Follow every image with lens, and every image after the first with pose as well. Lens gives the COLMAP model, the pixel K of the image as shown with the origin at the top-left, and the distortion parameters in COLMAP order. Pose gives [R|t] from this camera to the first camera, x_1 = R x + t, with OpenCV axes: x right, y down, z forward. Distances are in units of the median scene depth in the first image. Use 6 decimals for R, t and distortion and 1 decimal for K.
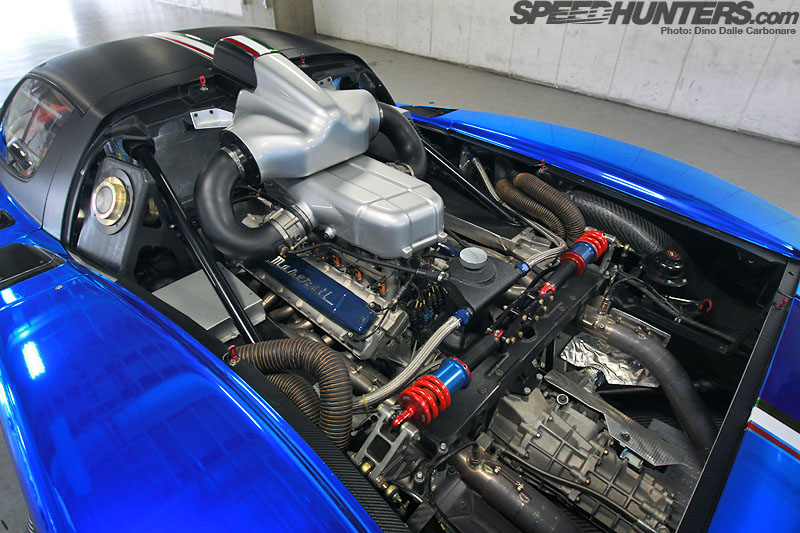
lens RADIAL K [[470.4, 0, 400.0], [0, 470.4, 266.5], [0, 0, 1]] dist [-0.026845, 0.001200]
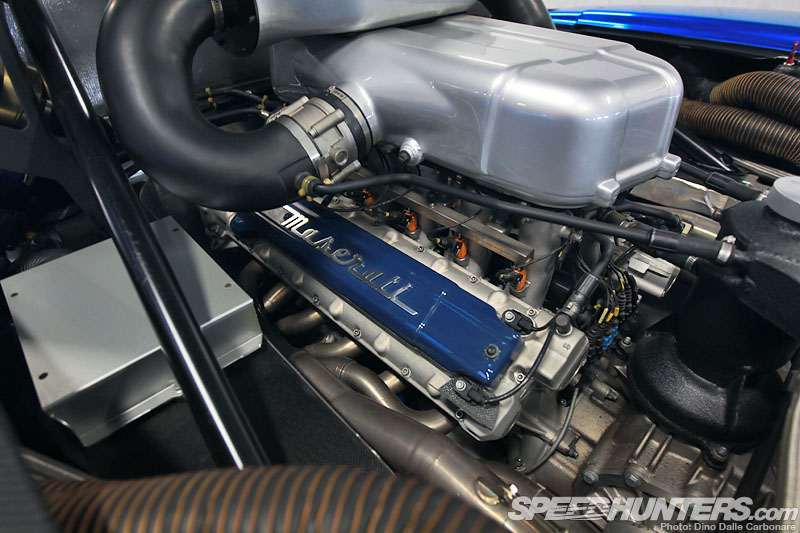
lens RADIAL K [[470.4, 0, 400.0], [0, 470.4, 266.5], [0, 0, 1]] dist [-0.026845, 0.001200]
pose [[0.999152, 0.019453, -0.036281, -0.141942], [-0.019109, 0.999770, 0.009782, 0.032570], [0.036463, -0.009080, 0.999294, 0.554588]]
